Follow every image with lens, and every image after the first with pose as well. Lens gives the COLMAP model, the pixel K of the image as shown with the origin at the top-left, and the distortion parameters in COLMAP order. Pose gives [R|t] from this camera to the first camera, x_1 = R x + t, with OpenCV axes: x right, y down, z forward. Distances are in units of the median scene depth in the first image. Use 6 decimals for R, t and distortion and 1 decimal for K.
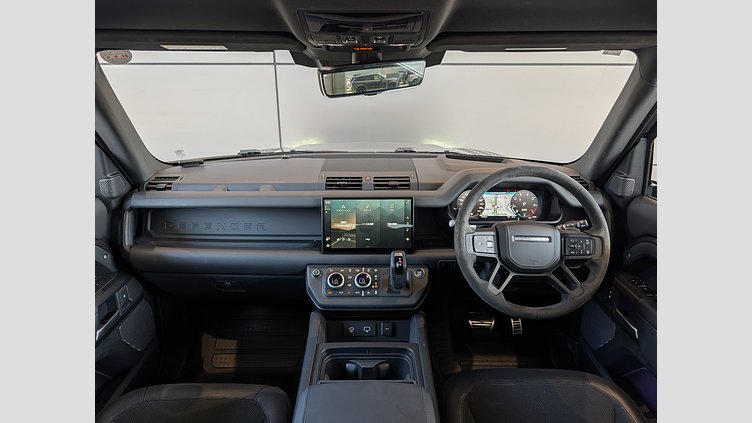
lens RADIAL K [[407.4, 0, 376.0], [0, 407.4, 207.9], [0, 0, 1]] dist [-0.002101, 0.000233]
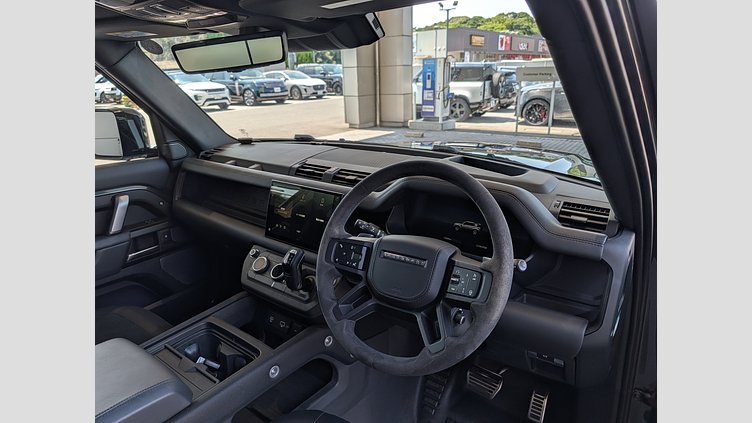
lens RADIAL K [[407.4, 0, 376.0], [0, 407.4, 207.9], [0, 0, 1]] dist [-0.002101, 0.000233]
pose [[0.789599, 0.173094, -0.588704, 0.674659], [-0.178878, 0.982650, 0.049004, -0.054723], [0.586972, 0.066613, 0.806862, 0.351771]]
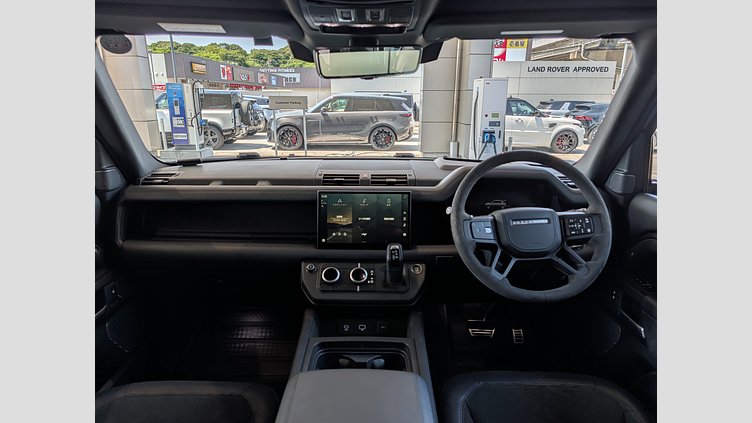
lens RADIAL K [[405.1, 0, 376.0], [0, 405.1, 211.5], [0, 0, 1]] dist [-0.000353, -0.000668]
pose [[0.999963, 0.007277, -0.004649, 0.012800], [-0.007583, 0.997532, -0.069804, 0.091966], [0.004129, 0.069837, 0.997550, 0.023281]]
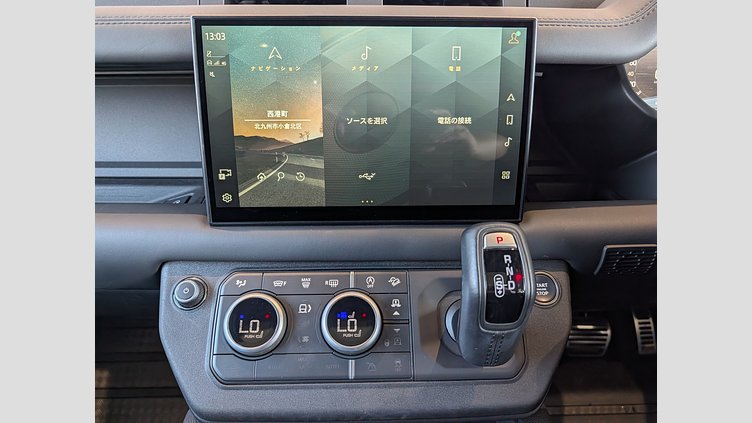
lens RADIAL K [[407.4, 0, 376.0], [0, 407.4, 207.9], [0, 0, 1]] dist [-0.002101, 0.000233]
pose [[0.999897, -0.003907, 0.013846, -0.018242], [0.001799, 0.988815, 0.149137, 0.057966], [-0.014274, -0.149097, 0.988720, 0.728676]]
